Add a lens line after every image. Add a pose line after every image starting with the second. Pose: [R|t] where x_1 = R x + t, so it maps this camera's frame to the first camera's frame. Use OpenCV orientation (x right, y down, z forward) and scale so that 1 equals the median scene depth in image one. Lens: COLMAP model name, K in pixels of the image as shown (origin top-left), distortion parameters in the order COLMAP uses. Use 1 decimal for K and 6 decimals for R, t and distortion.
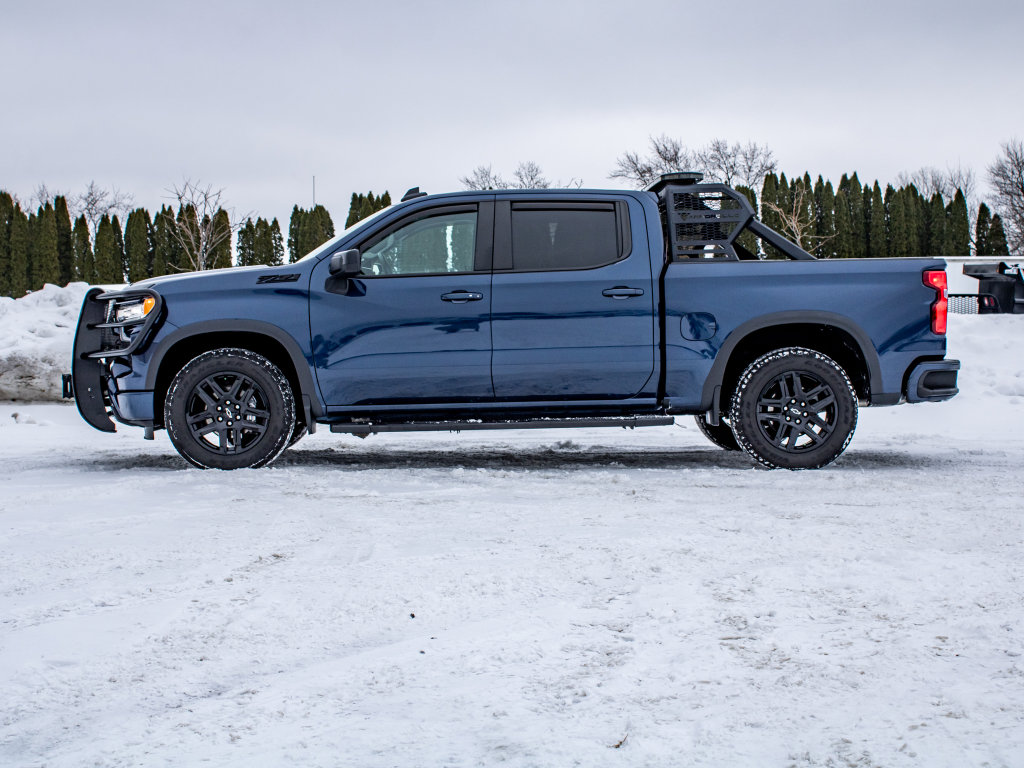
lens RADIAL K [[1624.9, 0, 512.0], [0, 1624.9, 384.0], [0, 0, 1]] dist [-0.091125, 0.021616]
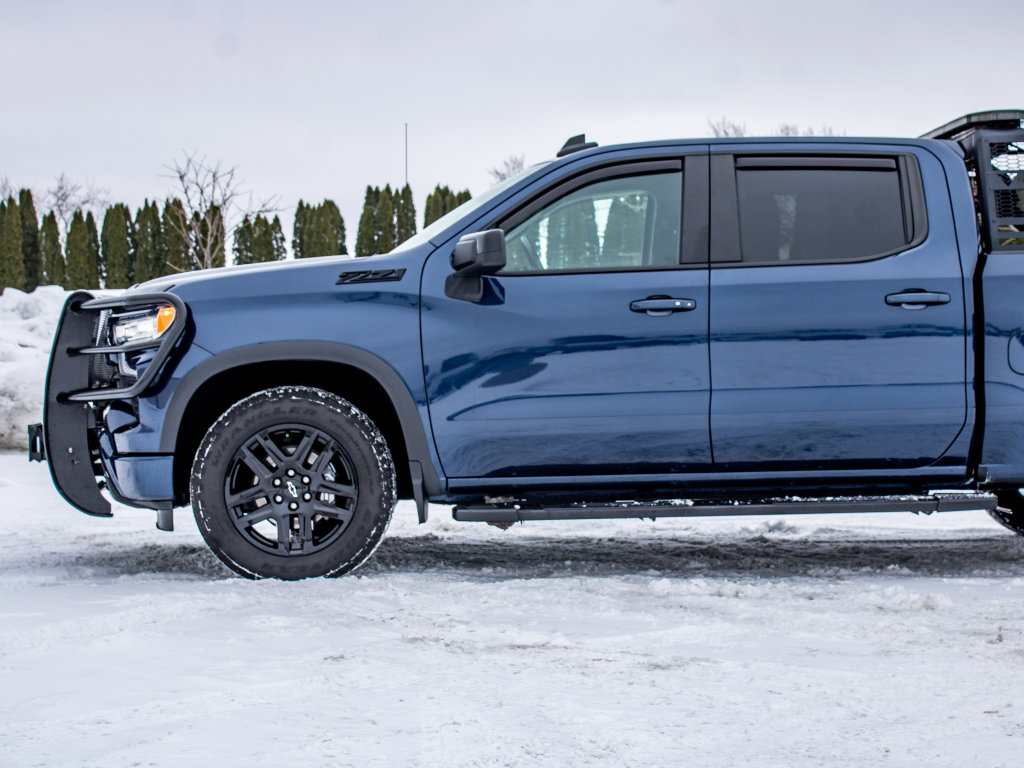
lens RADIAL K [[1698.8, 0, 453.7], [0, 1698.8, 387.7], [0, 0, 1]] dist [-0.043475, -0.040707]
pose [[0.999678, 0.000691, -0.025377, -0.093697], [-0.000857, 0.999978, -0.006511, -0.017173], [0.025372, 0.006531, 0.999657, 0.335139]]
